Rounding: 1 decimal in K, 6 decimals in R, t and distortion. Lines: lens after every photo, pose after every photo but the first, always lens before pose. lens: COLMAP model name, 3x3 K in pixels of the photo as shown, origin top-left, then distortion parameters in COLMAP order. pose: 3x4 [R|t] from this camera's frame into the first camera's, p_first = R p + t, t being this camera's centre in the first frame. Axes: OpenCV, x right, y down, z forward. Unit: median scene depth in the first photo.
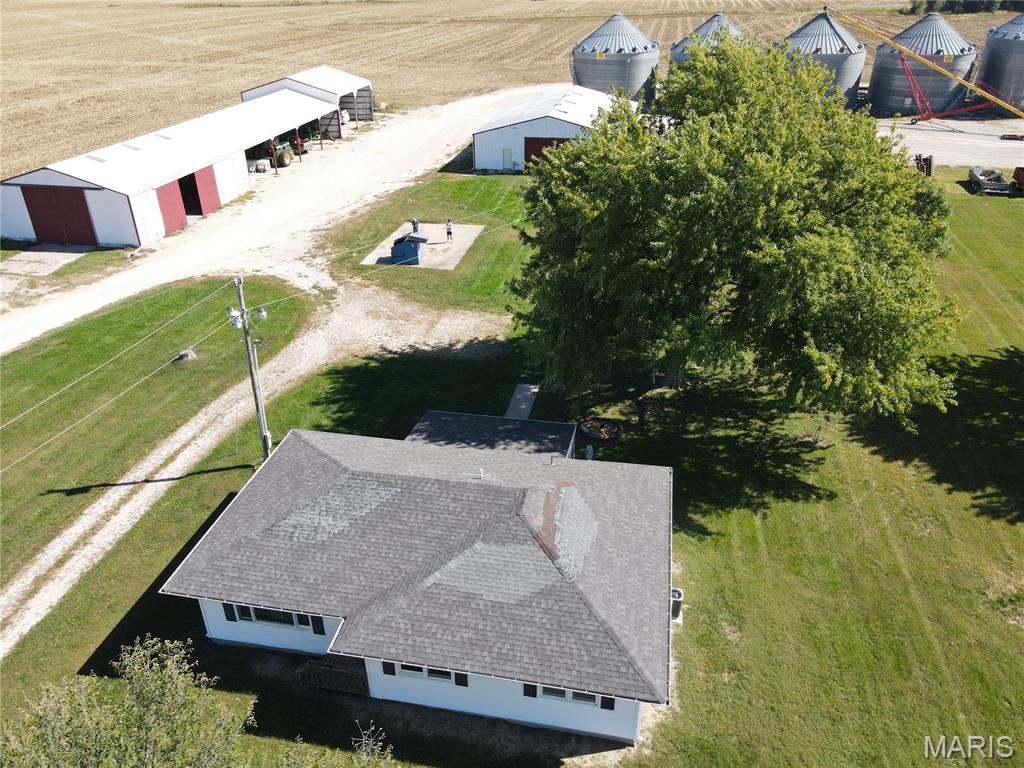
lens RADIAL K [[724.6, 0, 512.2], [0, 724.6, 381.9], [0, 0, 1]] dist [0.002163, 0.000656]
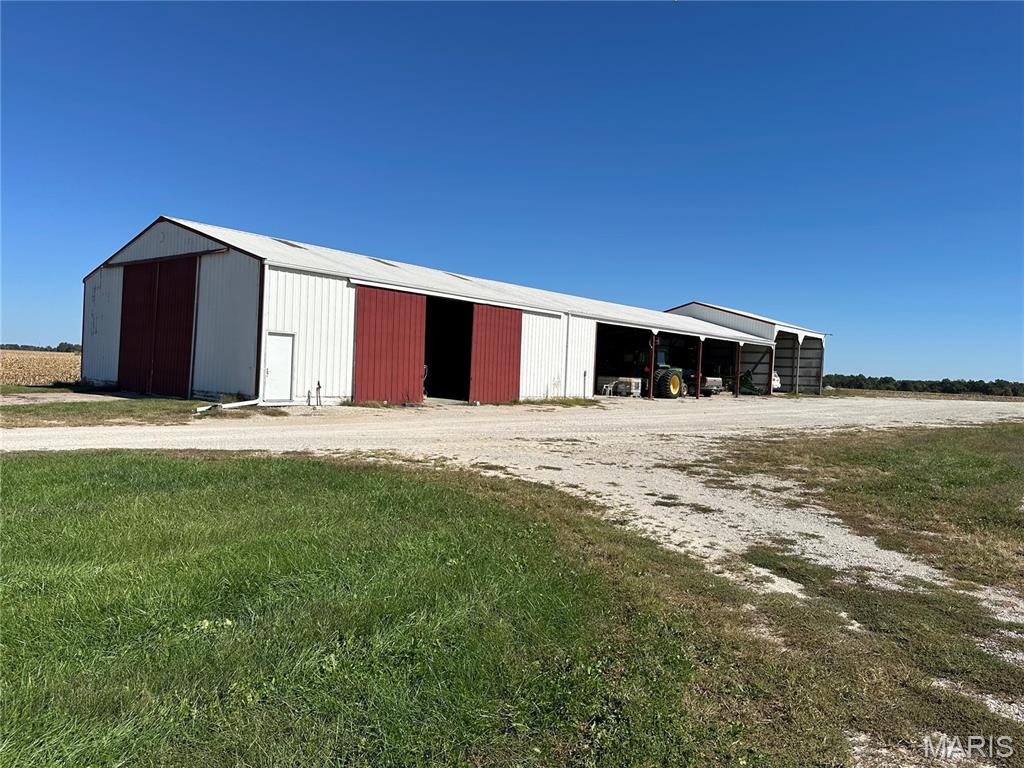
lens RADIAL K [[715.8, 0, 511.7], [0, 715.8, 383.1], [0, 0, 1]] dist [0.071217, 0.001288]
pose [[0.872479, 0.054863, -0.485562, -0.186055], [-0.282190, 0.867807, -0.408999, -0.067037], [0.398935, 0.493863, 0.772625, 0.640321]]
